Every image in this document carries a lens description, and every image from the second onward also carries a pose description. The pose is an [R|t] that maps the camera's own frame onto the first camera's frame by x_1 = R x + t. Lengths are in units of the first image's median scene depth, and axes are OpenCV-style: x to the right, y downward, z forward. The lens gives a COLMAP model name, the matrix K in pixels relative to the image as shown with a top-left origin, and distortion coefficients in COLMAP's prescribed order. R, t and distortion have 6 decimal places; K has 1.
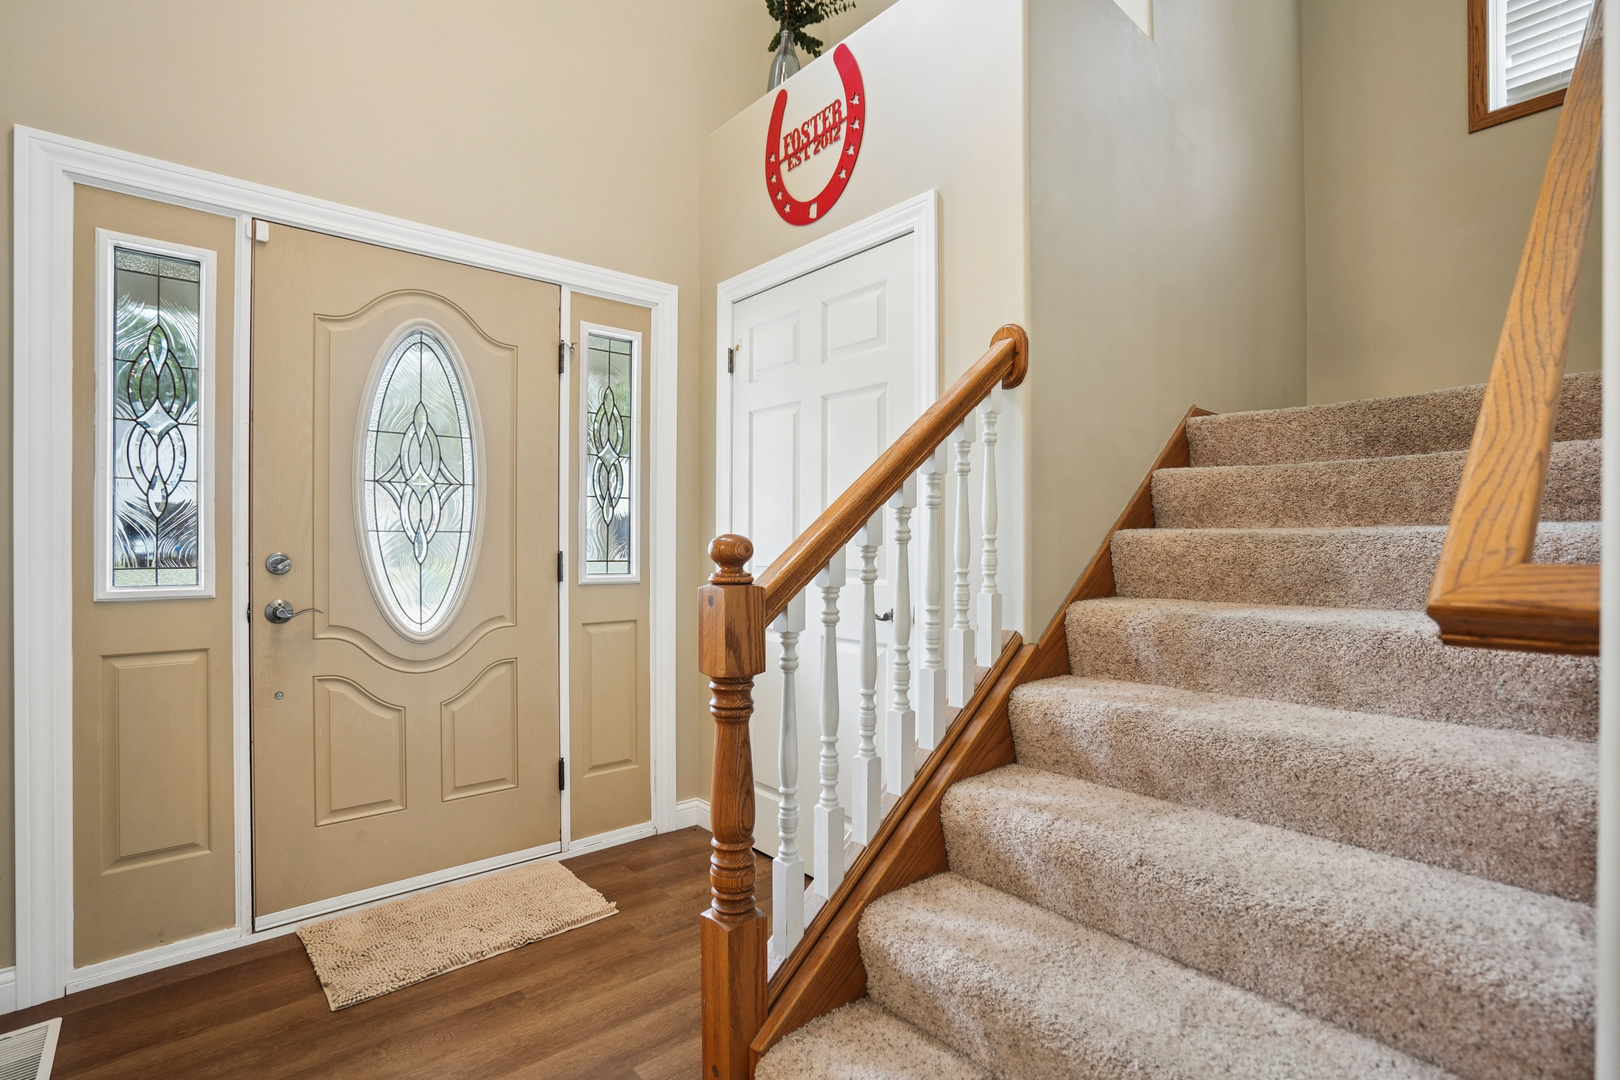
lens RADIAL K [[754.2, 0, 773.0], [0, 754.2, 540.3], [0, 0, 1]] dist [-0.017714, 0.000141]
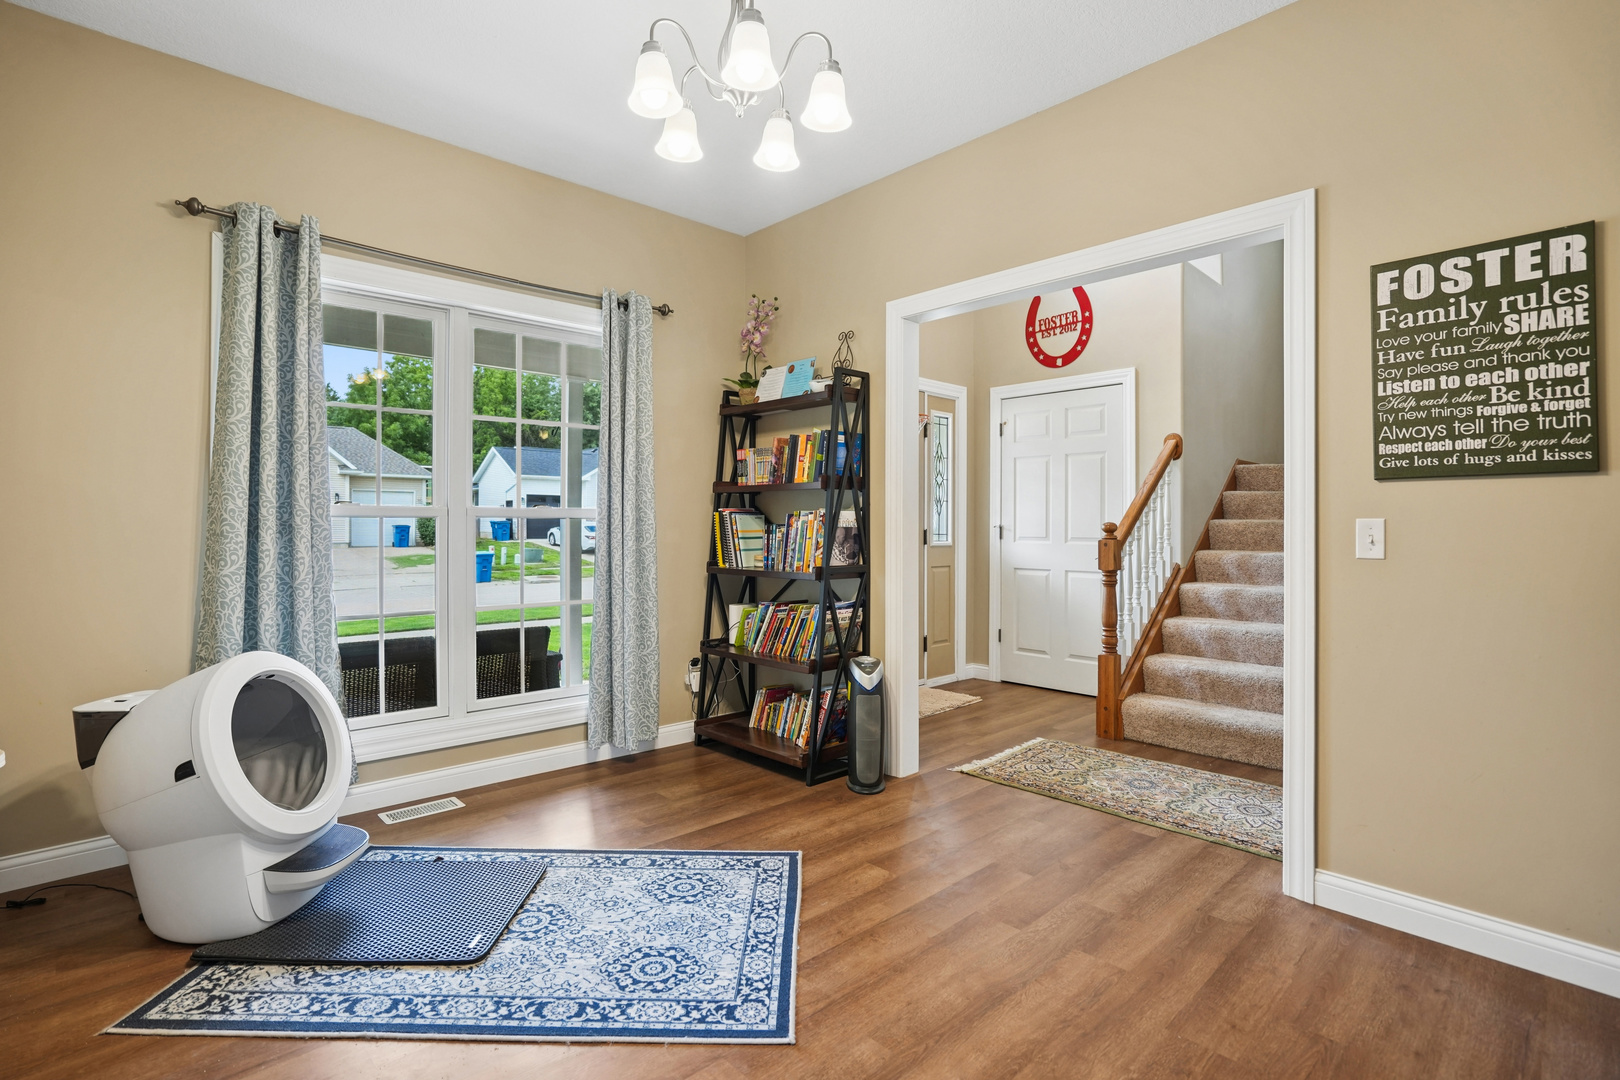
lens RADIAL K [[752.1, 0, 804.4], [0, 752.1, 523.0], [0, 0, 1]] dist [-0.003625, 0.000386]
pose [[0.997102, 0.003625, 0.075990, -0.830763], [-0.003440, 0.999991, -0.002565, 0.004933], [-0.075999, 0.002296, 0.997105, -1.026753]]
